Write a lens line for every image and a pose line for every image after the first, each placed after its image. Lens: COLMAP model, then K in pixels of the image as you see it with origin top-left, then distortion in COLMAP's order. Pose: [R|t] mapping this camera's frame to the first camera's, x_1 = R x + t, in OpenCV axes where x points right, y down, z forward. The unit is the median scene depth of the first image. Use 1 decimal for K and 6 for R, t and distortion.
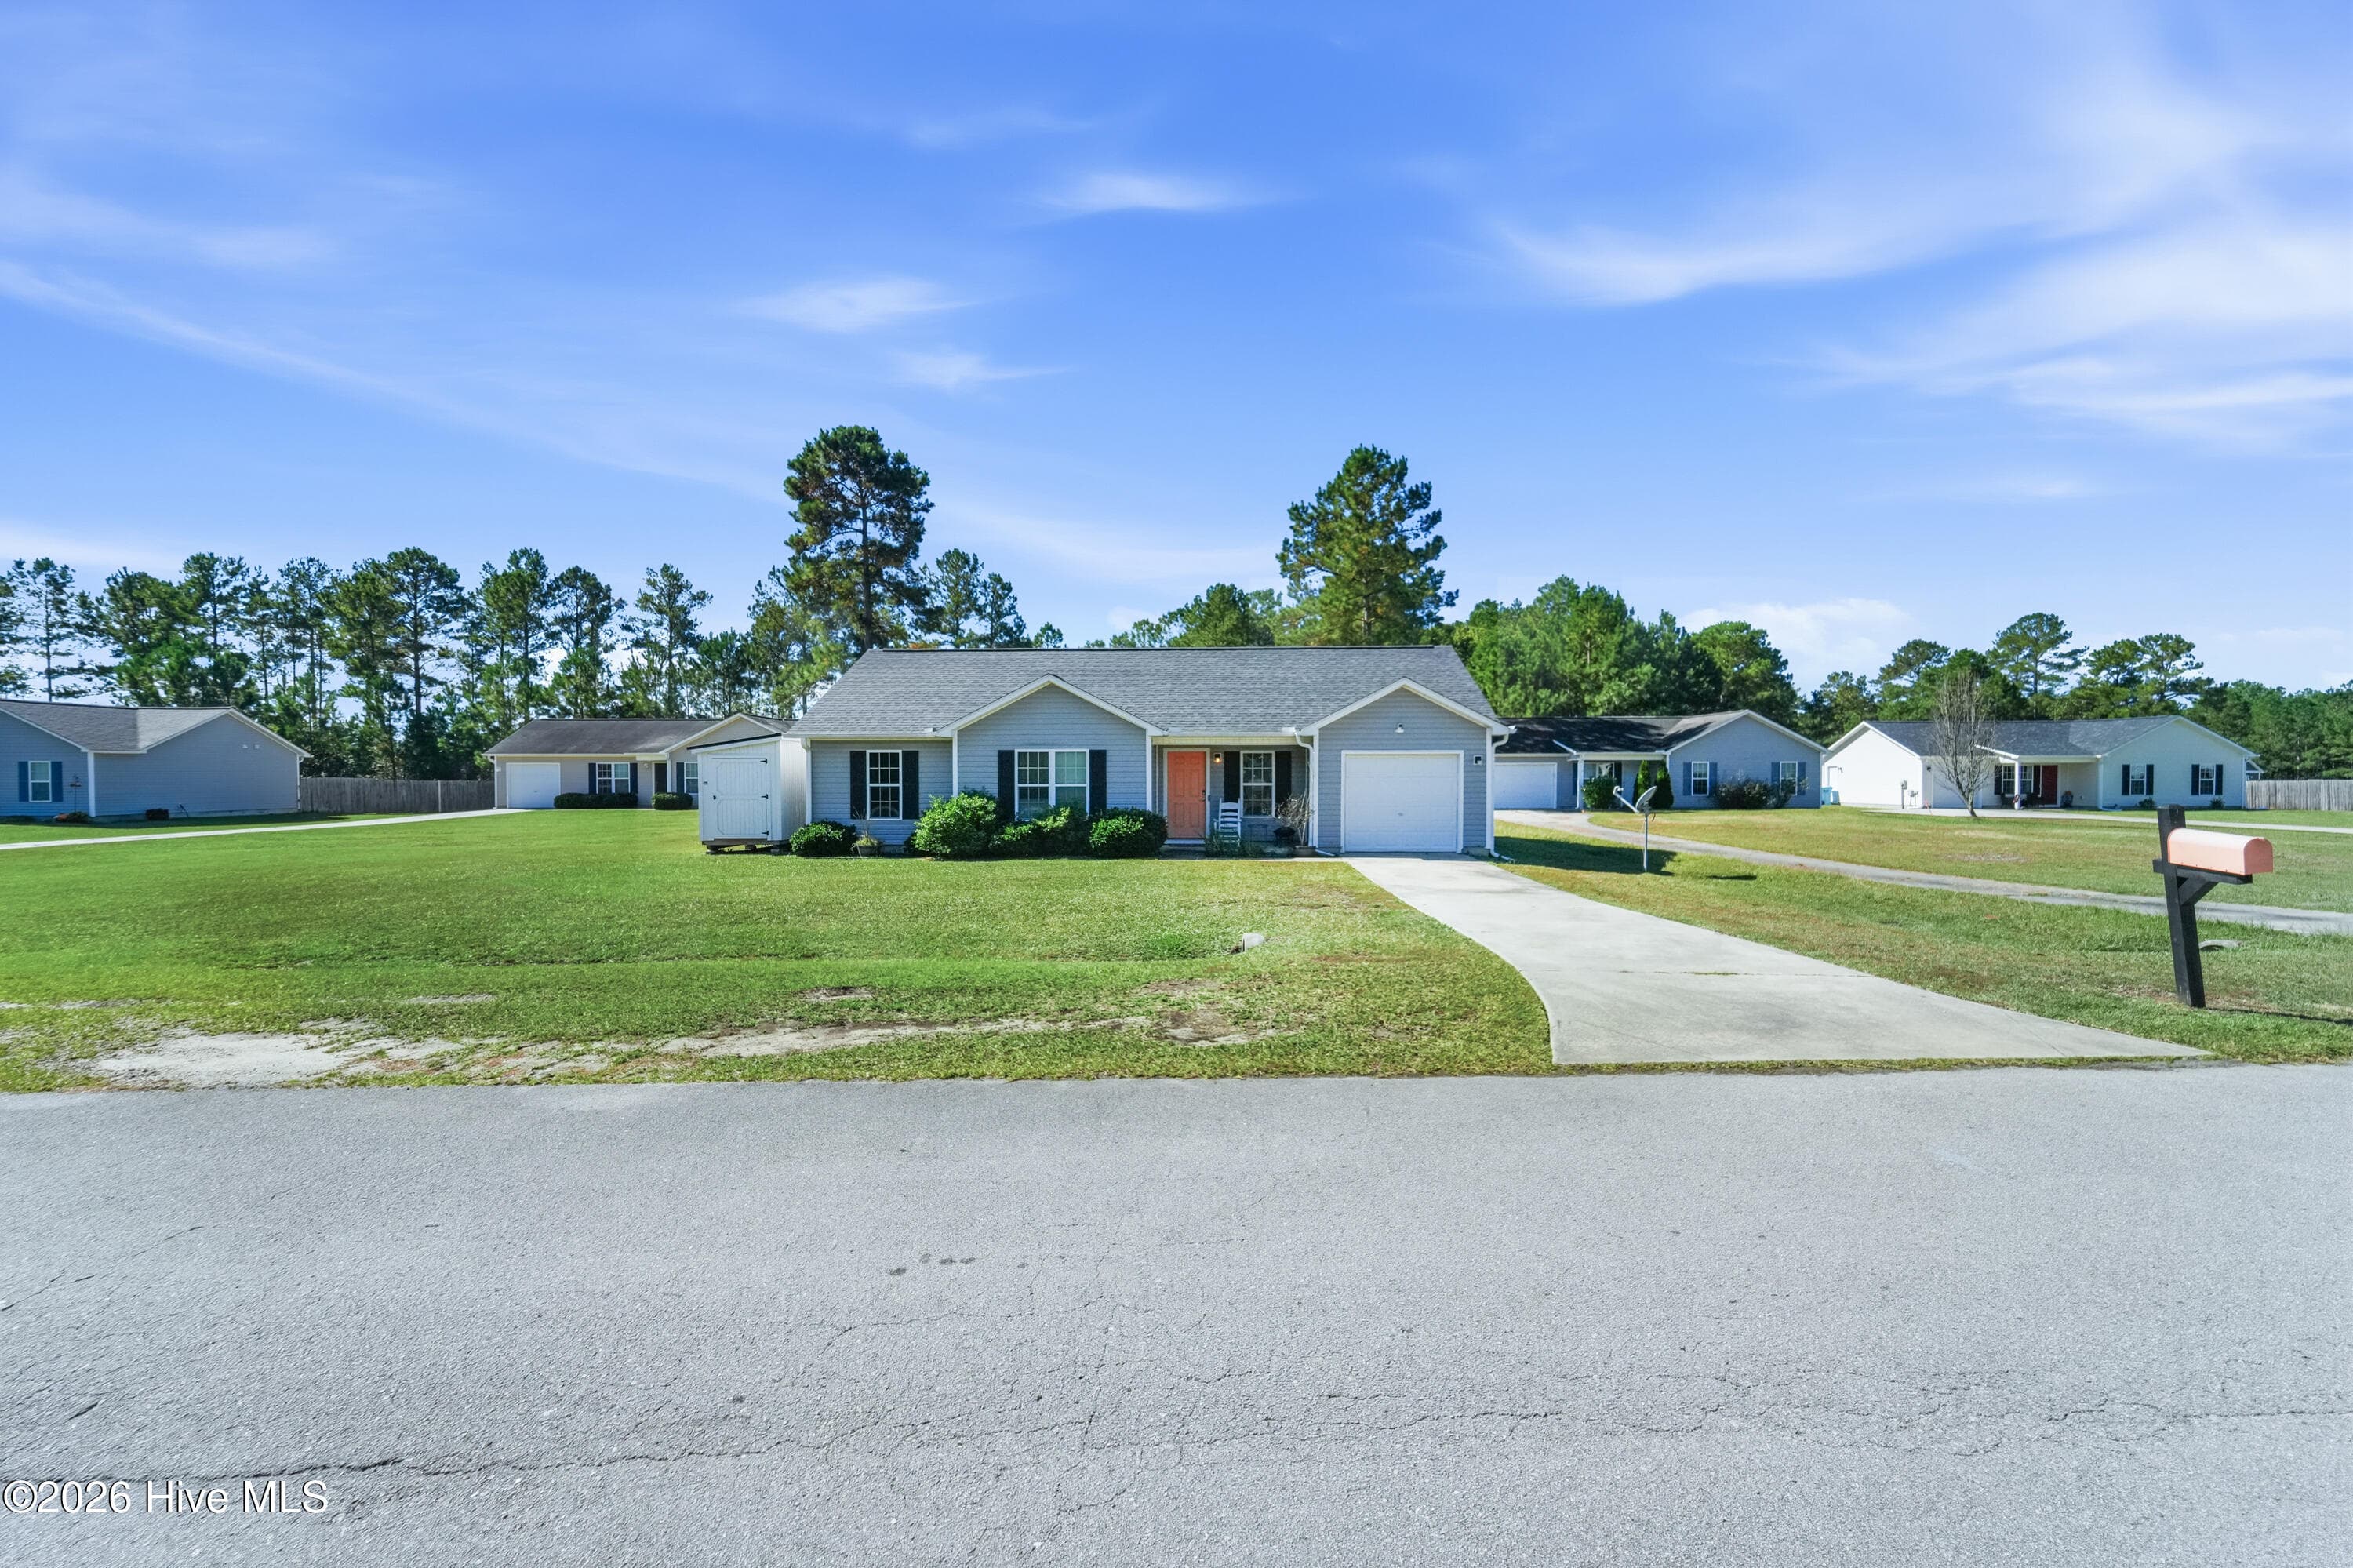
lens RADIAL K [[967.3, 0, 1172.2], [0, 967.3, 787.5], [0, 0, 1]] dist [0.004938, -0.002086]
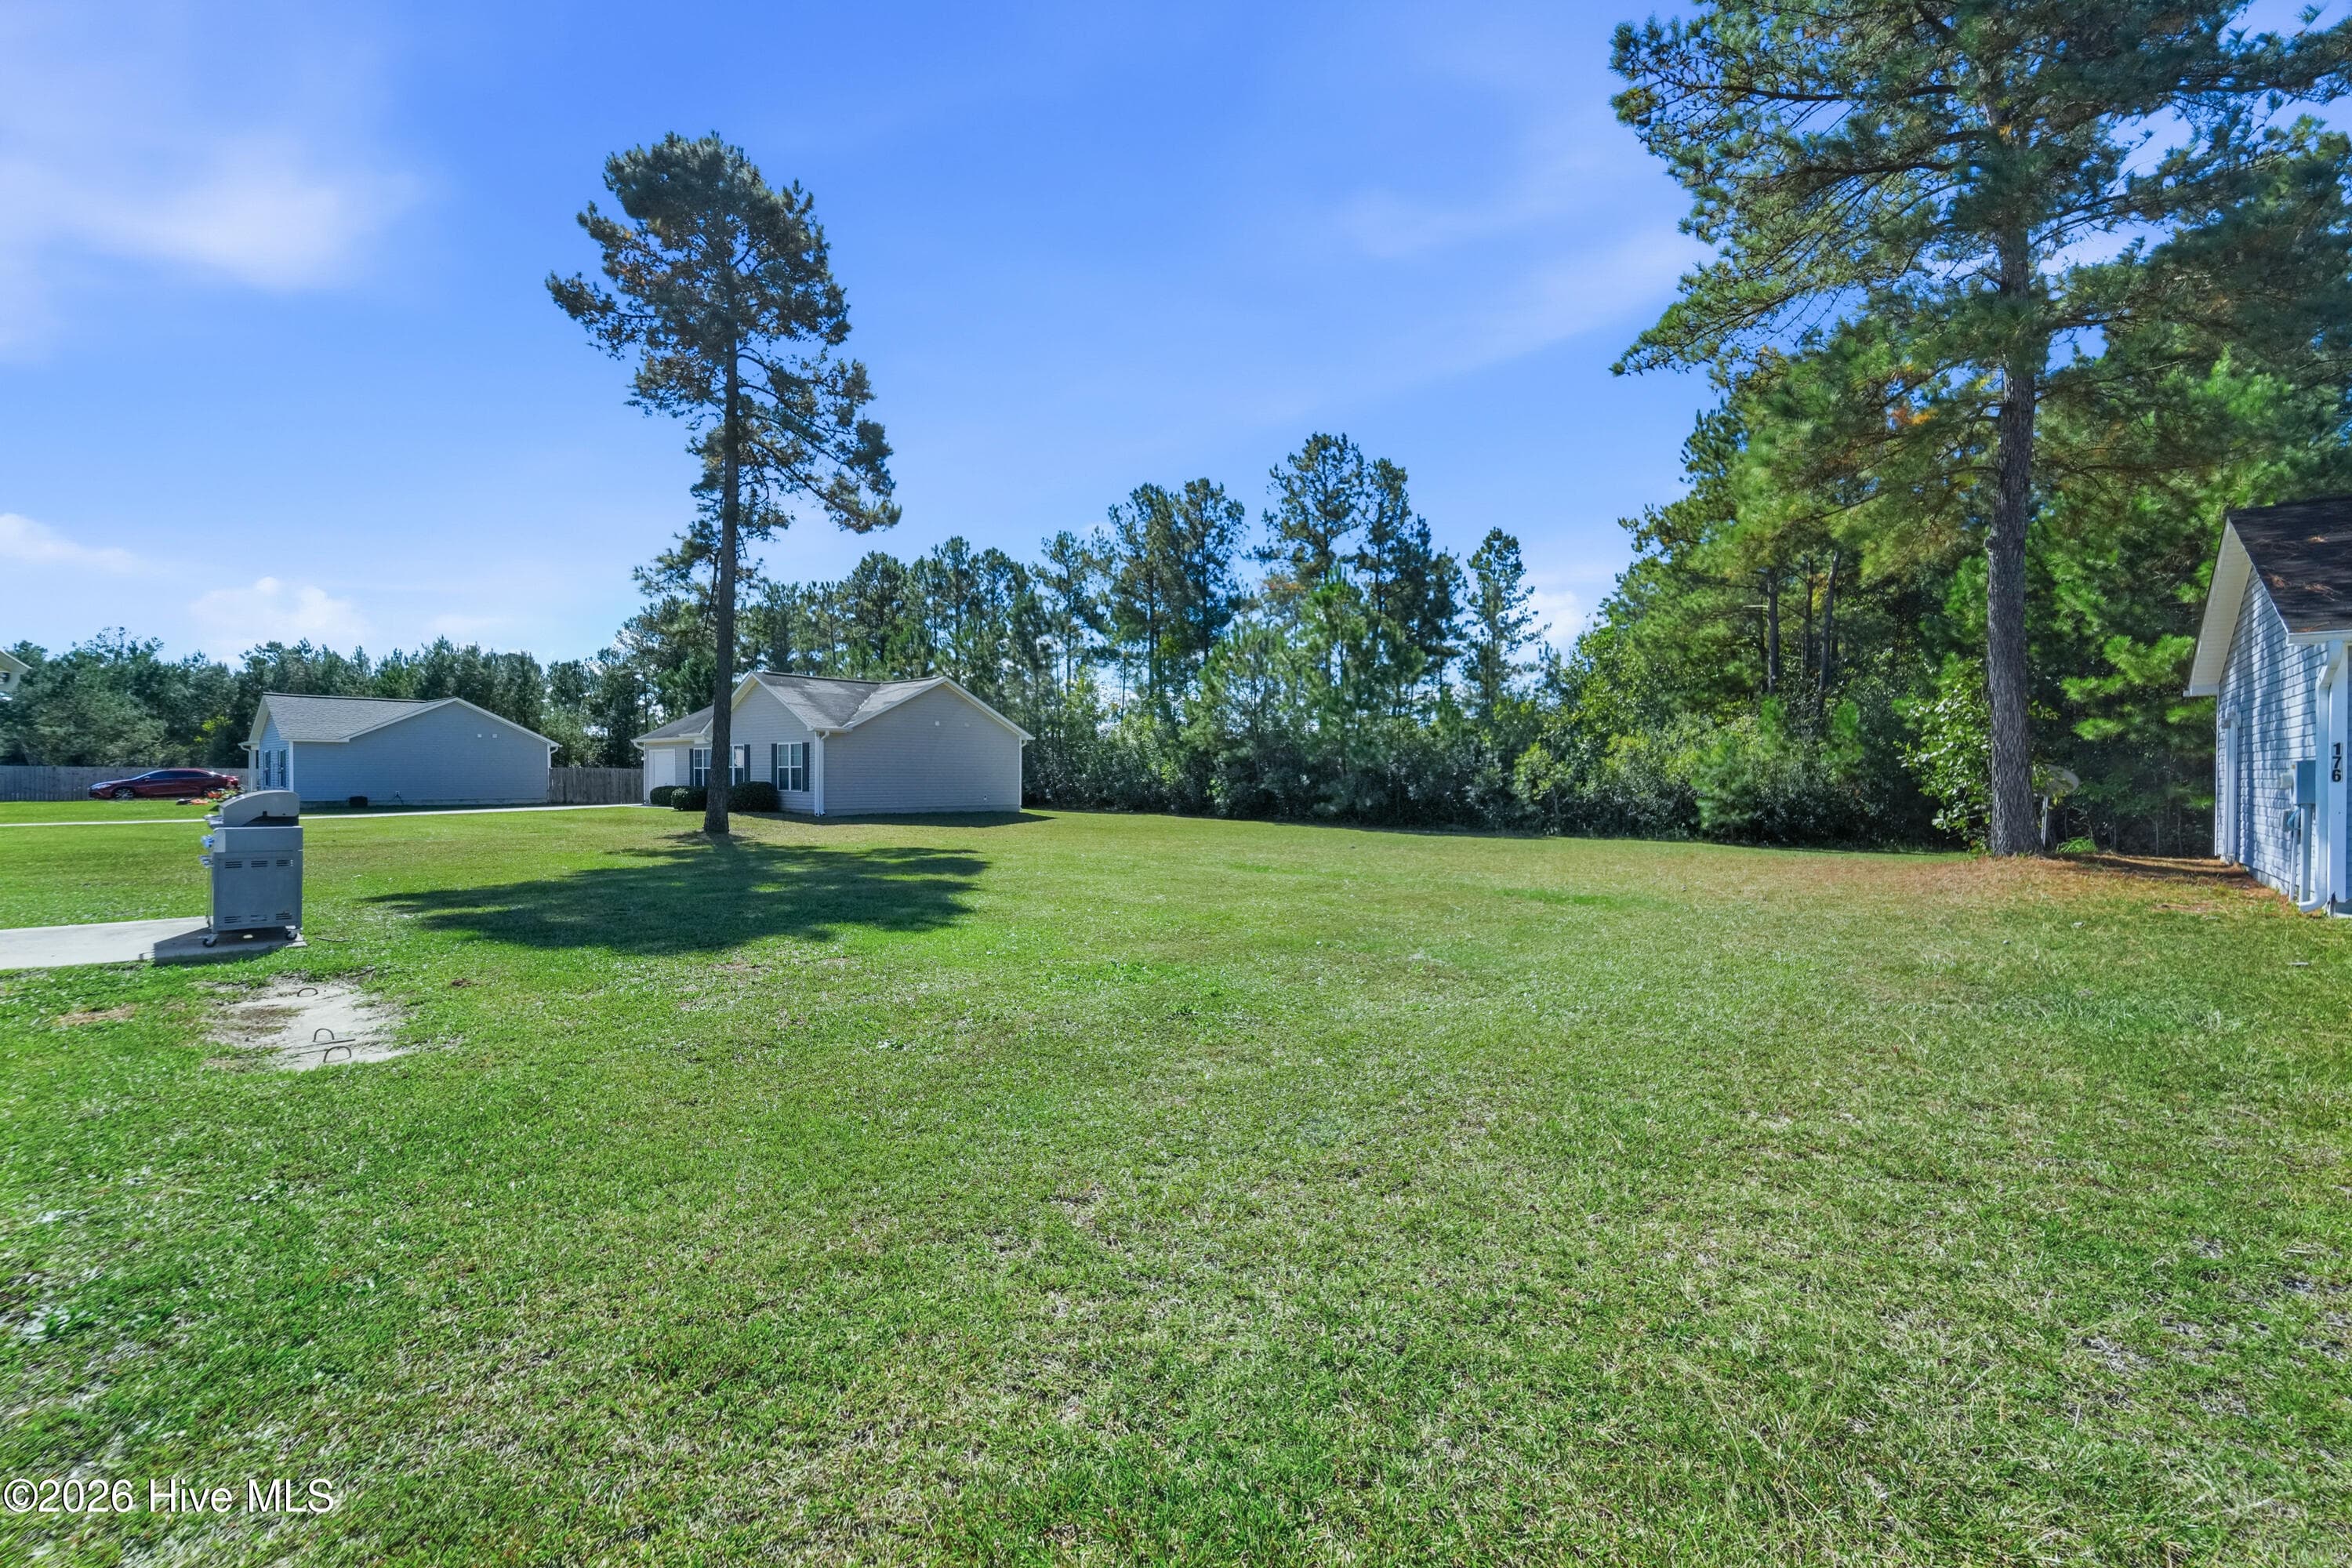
lens RADIAL K [[962.1, 0, 1168.2], [0, 962.1, 767.5], [0, 0, 1]] dist [0.004154, 0.000540]
pose [[0.742824, -0.002150, -0.669483, 0.251857], [-0.013137, 0.999755, -0.017787, -0.001399], [0.669357, 0.022008, 0.742614, 0.747996]]
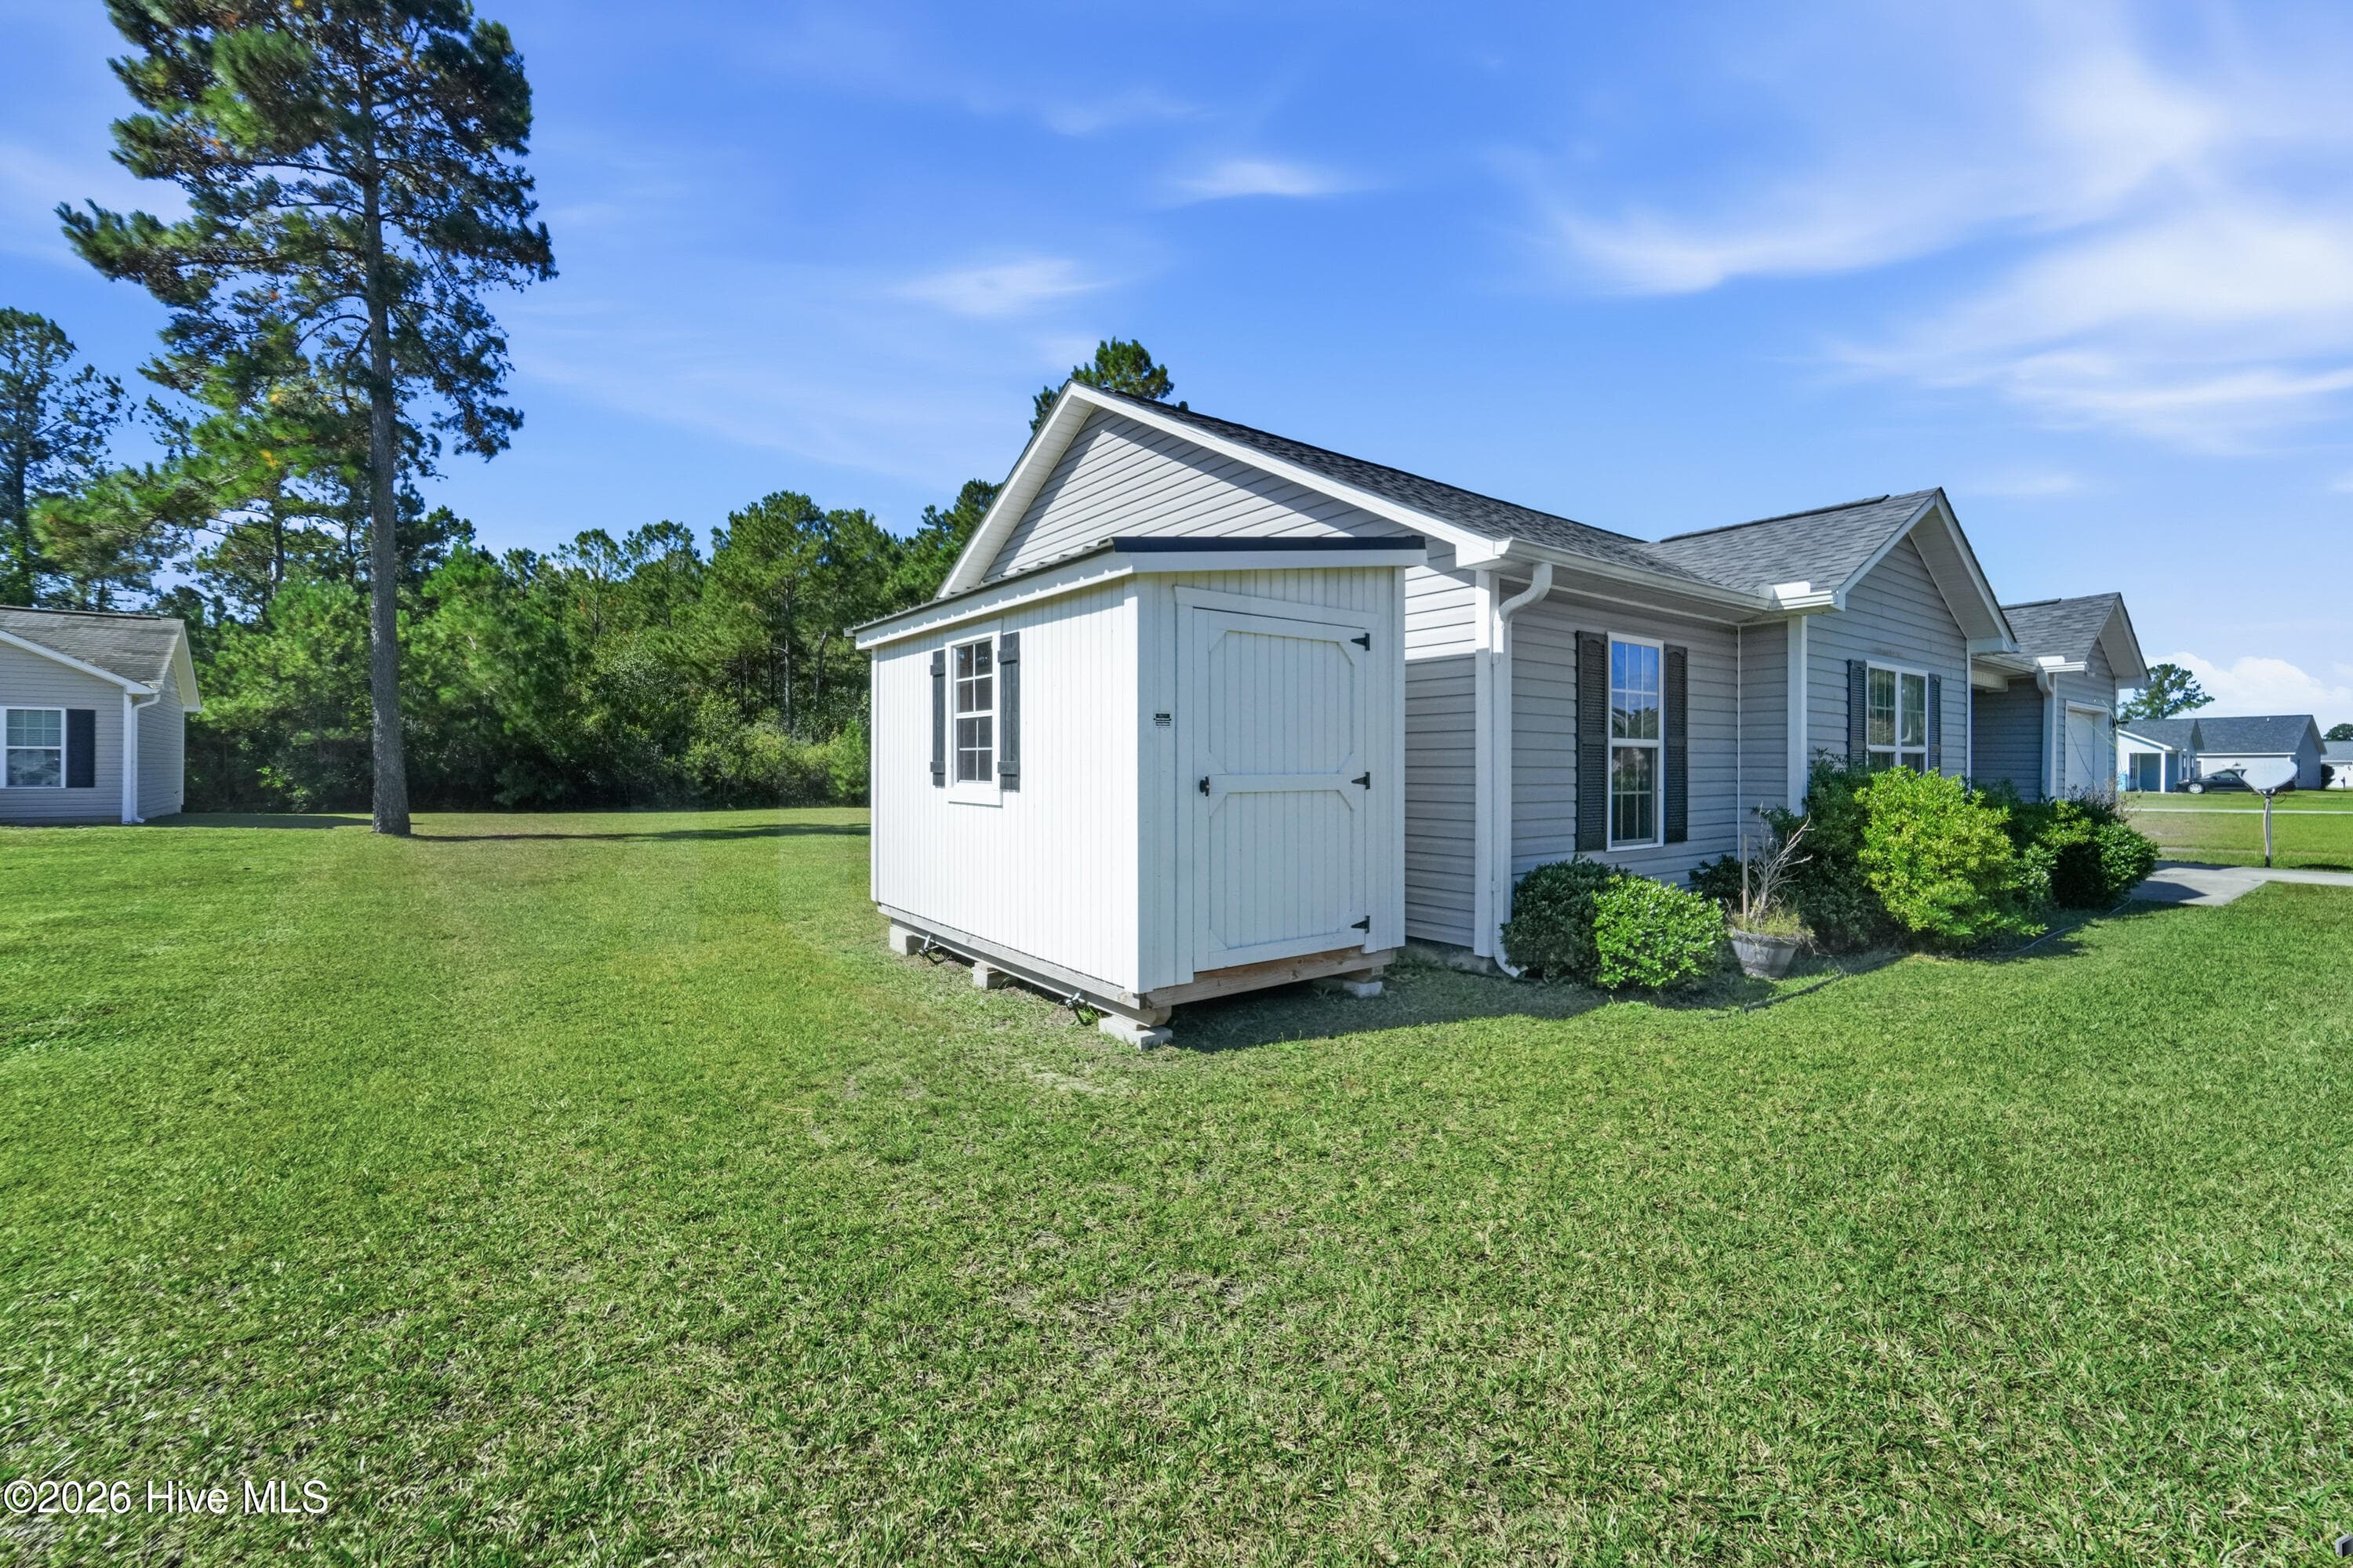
lens RADIAL K [[967.3, 0, 1175.3], [0, 967.3, 765.2], [0, 0, 1]] dist [0.004938, -0.002086]
pose [[0.761284, 0.004359, 0.648403, -0.331906], [0.003622, 0.999933, -0.010975, 0.004240], [-0.648408, 0.010704, 0.761218, 0.444869]]
